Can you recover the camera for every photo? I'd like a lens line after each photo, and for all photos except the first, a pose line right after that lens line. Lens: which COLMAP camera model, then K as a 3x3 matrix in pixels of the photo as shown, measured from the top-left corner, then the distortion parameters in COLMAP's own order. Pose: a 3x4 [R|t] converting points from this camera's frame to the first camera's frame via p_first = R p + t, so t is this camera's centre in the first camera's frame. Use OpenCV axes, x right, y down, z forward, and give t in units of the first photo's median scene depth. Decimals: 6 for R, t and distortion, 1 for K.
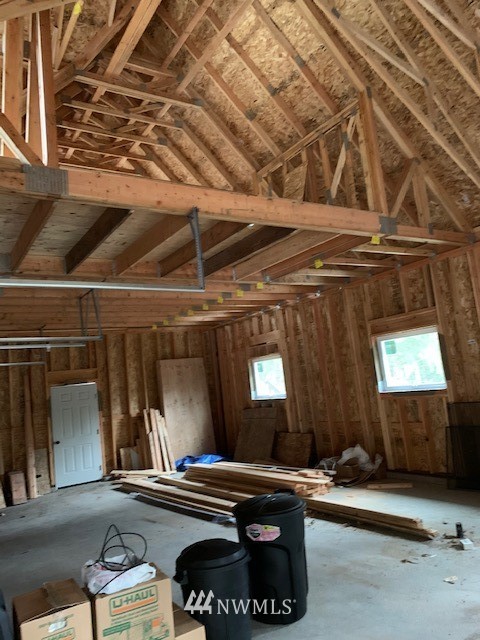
lens RADIAL K [[489.1, 0, 239.9], [0, 489.1, 319.7], [0, 0, 1]] dist [0.019426, -0.010316]
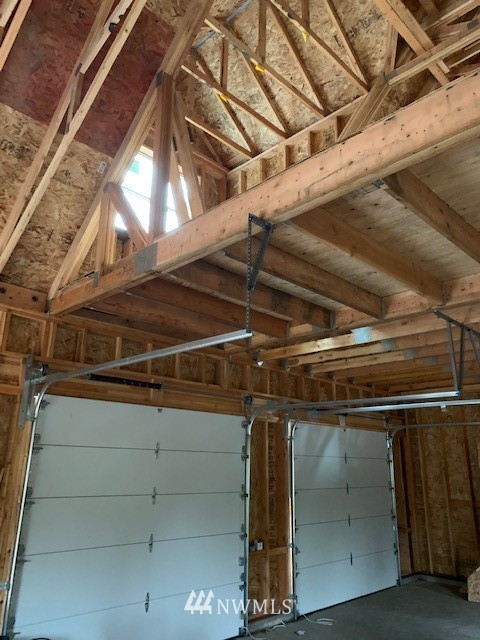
lens RADIAL K [[489.1, 0, 239.6], [0, 489.1, 320.4], [0, 0, 1]] dist [0.019426, -0.010316]
pose [[0.192968, -0.174784, -0.965512, 0.473909], [0.093685, 0.982793, -0.159188, 0.022604], [0.976722, -0.059736, 0.206023, 0.718838]]
